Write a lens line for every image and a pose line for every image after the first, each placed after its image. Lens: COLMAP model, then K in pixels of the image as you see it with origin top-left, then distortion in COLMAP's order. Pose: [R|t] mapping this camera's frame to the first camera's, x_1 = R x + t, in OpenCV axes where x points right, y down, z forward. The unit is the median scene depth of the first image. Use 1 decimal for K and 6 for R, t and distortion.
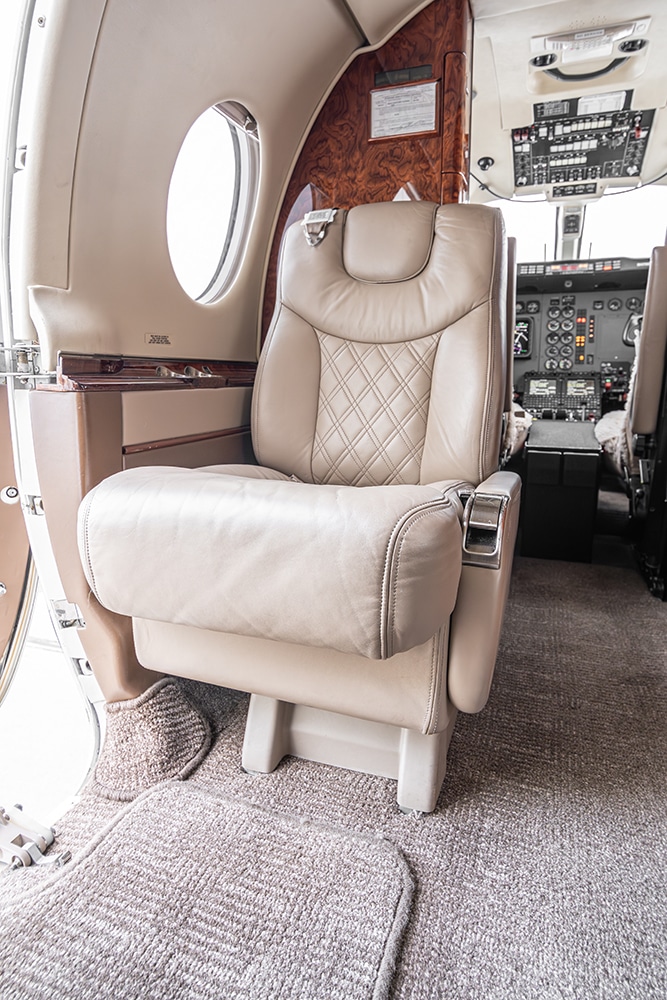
lens RADIAL K [[499.0, 0, 382.2], [0, 499.0, 430.7], [0, 0, 1]] dist [-0.001958, -0.001360]
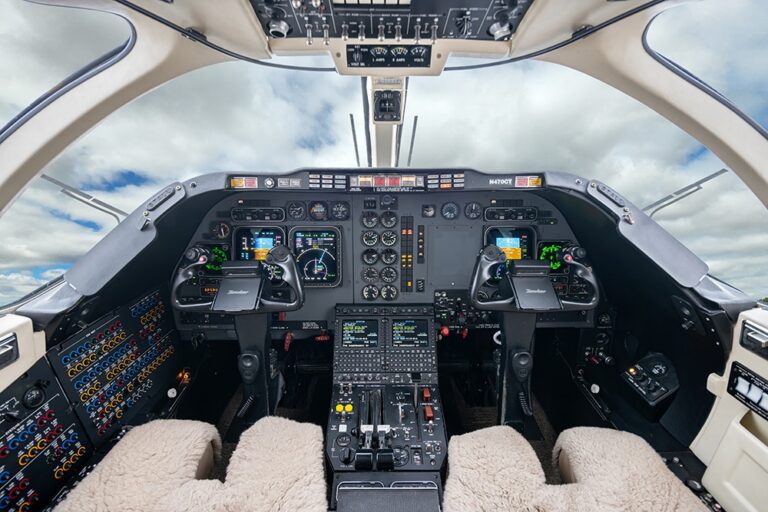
lens RADIAL K [[383.2, 0, 384.0], [0, 383.2, 256.0], [0, 0, 1]] dist [-0.001958, -0.001360]
pose [[0.944350, -0.108482, 0.310540, 0.217101], [0.049007, 0.979917, 0.193289, -0.324709], [-0.325272, -0.167314, 0.930701, 0.552827]]
